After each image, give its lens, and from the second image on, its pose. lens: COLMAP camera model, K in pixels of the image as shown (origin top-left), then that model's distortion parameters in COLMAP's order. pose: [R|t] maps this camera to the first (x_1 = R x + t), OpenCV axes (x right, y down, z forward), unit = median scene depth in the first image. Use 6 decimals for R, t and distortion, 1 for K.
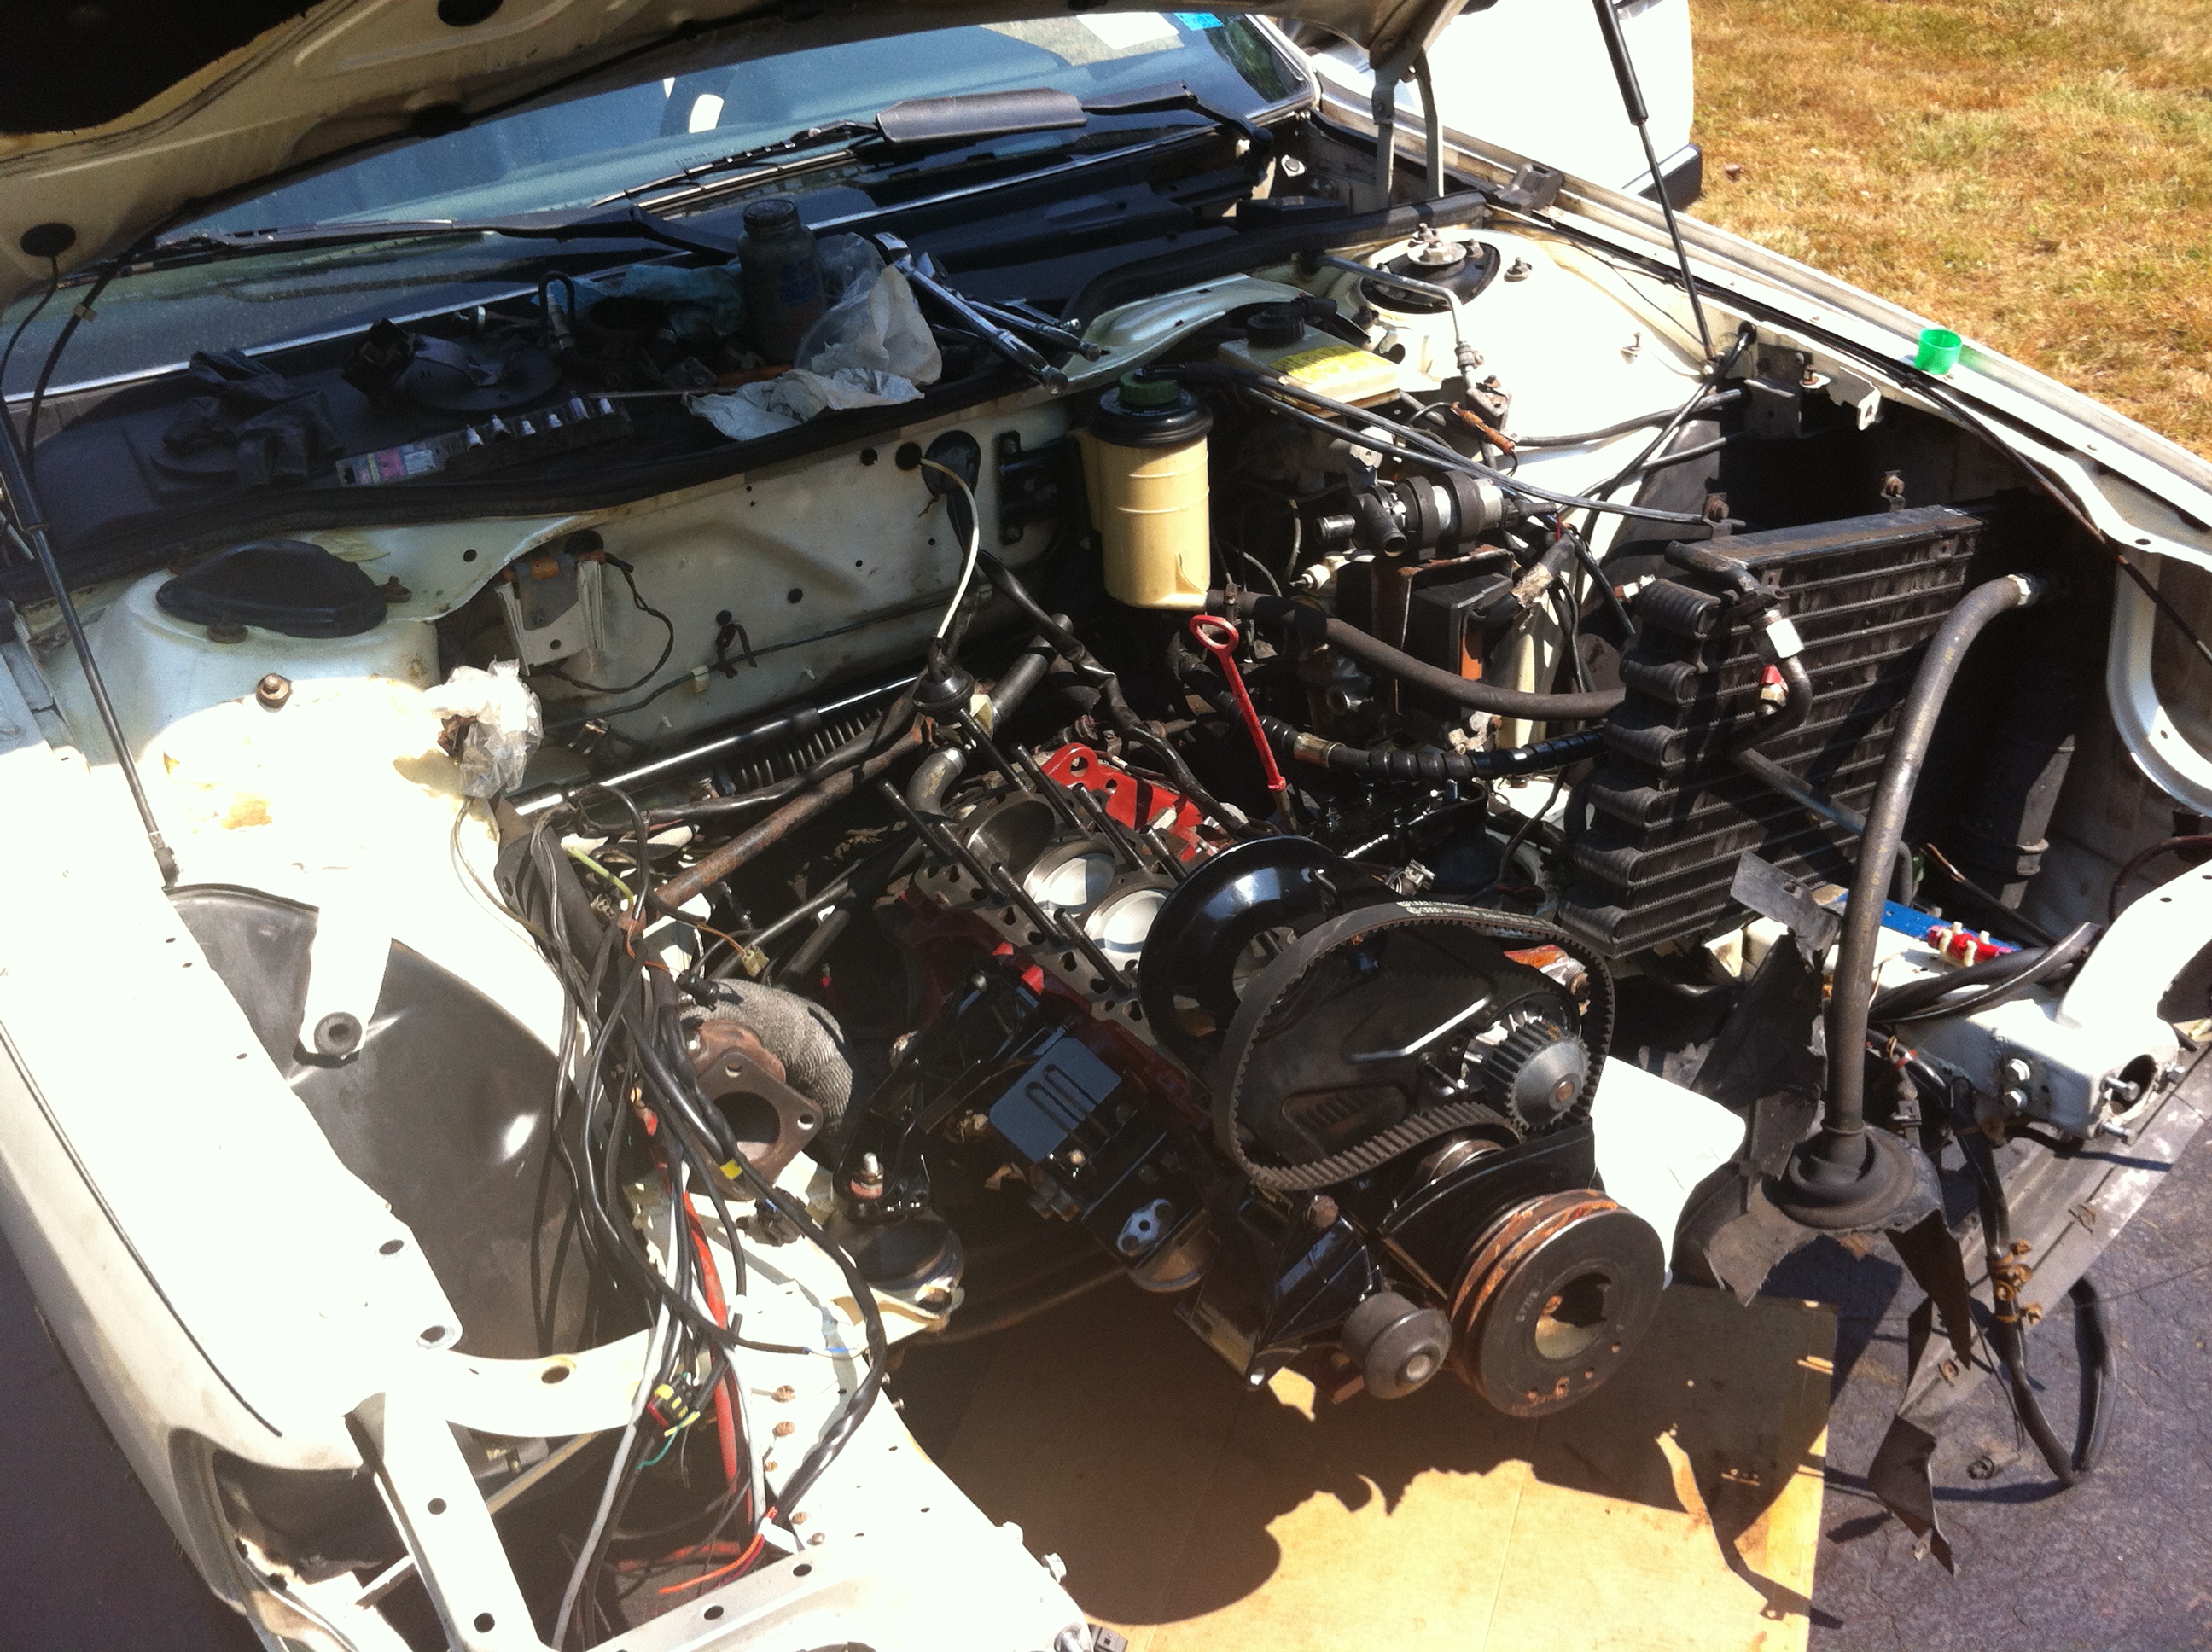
lens RADIAL K [[2054.1, 0, 1106.7], [0, 2054.1, 863.4], [0, 0, 1]] dist [-0.015903, -0.000084]
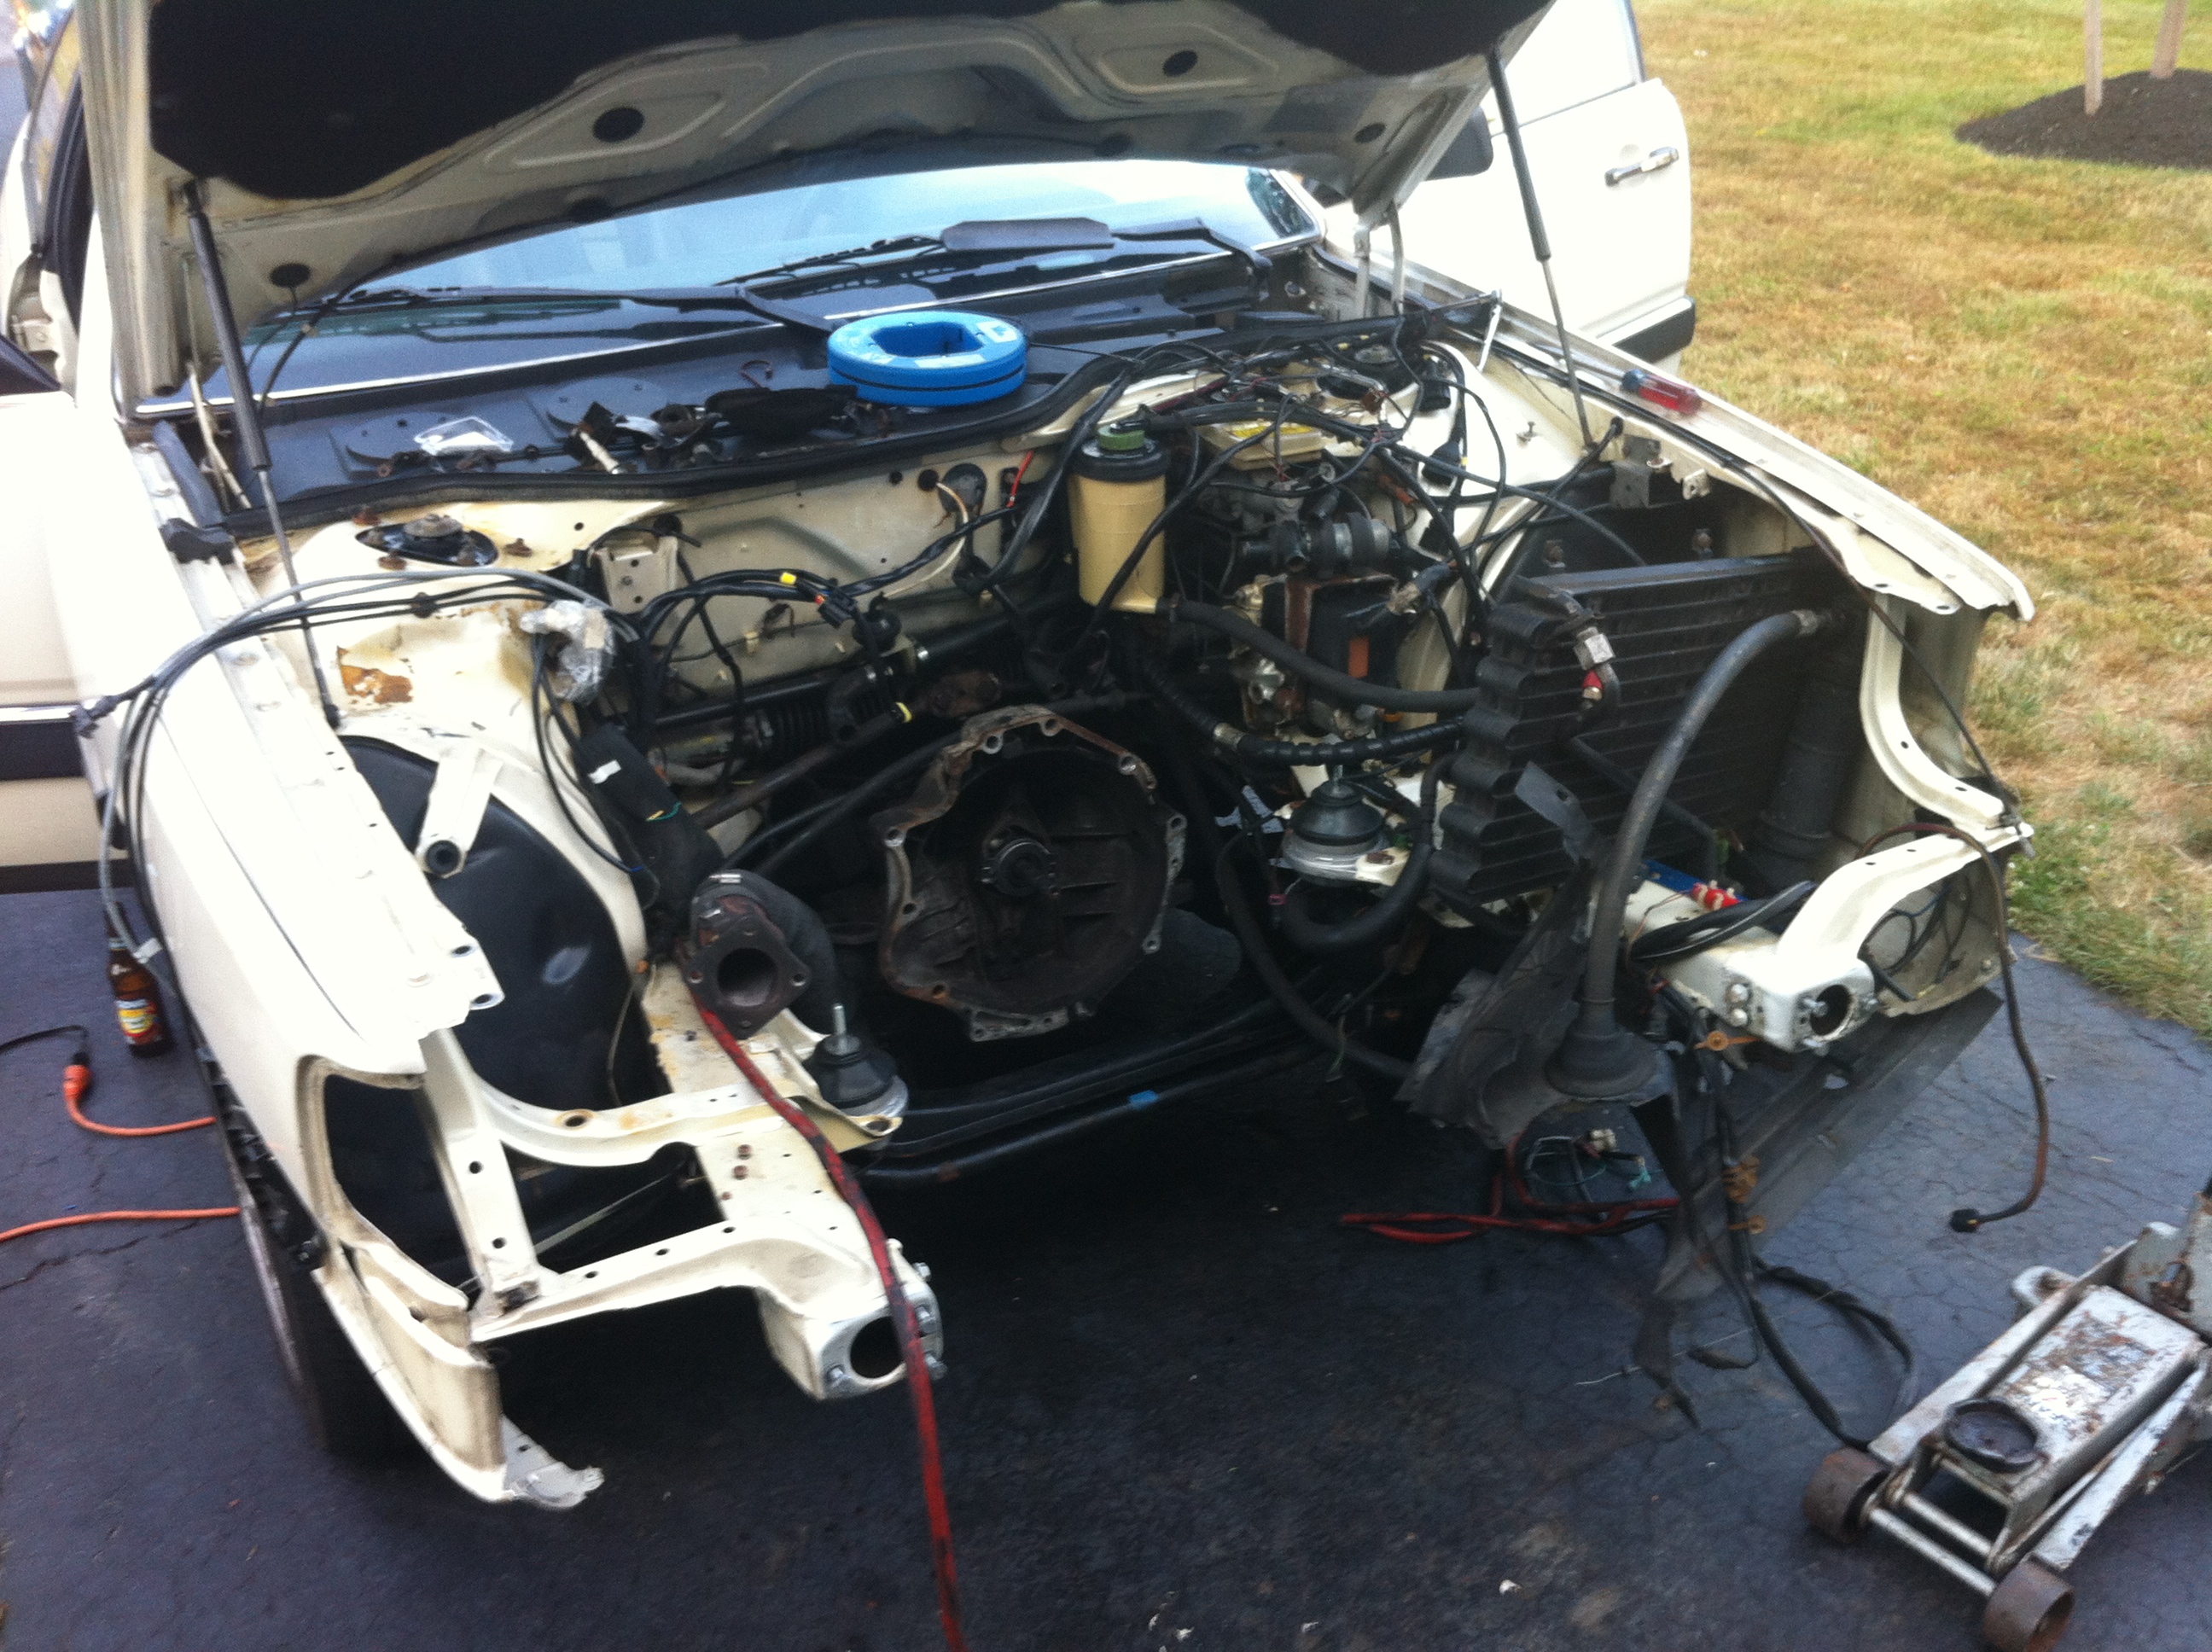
lens RADIAL K [[2146.5, 0, 1106.0], [0, 2146.5, 826.0], [0, 0, 1]] dist [-0.003274, -0.028896]
pose [[0.994910, 0.068711, -0.073706, 0.123487], [-0.075559, 0.992649, -0.094547, 0.128974], [0.066667, 0.099635, 0.992788, -0.283861]]
